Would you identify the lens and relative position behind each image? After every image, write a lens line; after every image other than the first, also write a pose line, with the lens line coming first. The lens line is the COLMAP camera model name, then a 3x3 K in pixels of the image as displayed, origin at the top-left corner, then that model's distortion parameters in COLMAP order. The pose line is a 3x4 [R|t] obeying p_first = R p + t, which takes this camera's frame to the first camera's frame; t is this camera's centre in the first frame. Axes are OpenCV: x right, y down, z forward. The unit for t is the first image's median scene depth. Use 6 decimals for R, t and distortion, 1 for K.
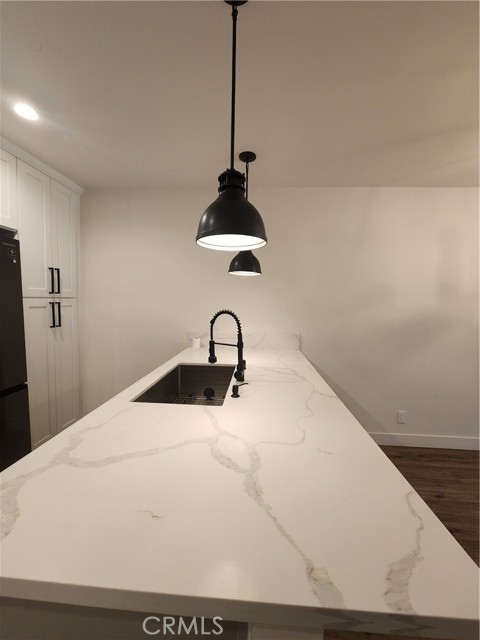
lens RADIAL K [[260.8, 0, 238.0], [0, 260.8, 315.7], [0, 0, 1]] dist [0.003065, -0.002441]
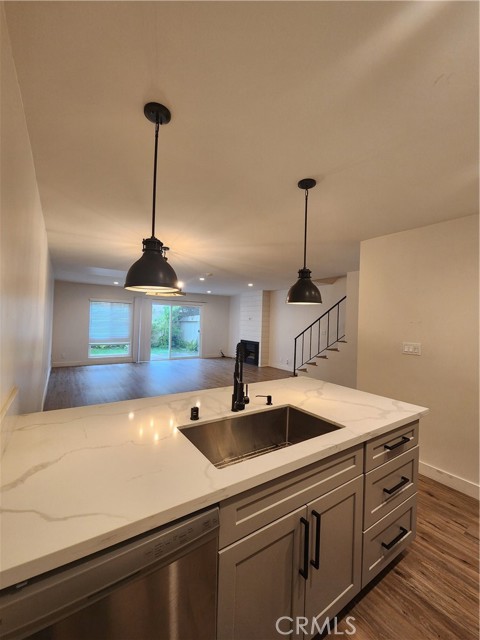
lens RADIAL K [[260.8, 0, 235.3], [0, 260.8, 320.6], [0, 0, 1]] dist [0.003065, -0.002441]
pose [[-0.600070, -0.028937, 0.799424, -0.790591], [0.014938, 0.998766, 0.047365, -0.154211], [-0.799808, 0.040365, -0.598897, 1.573840]]
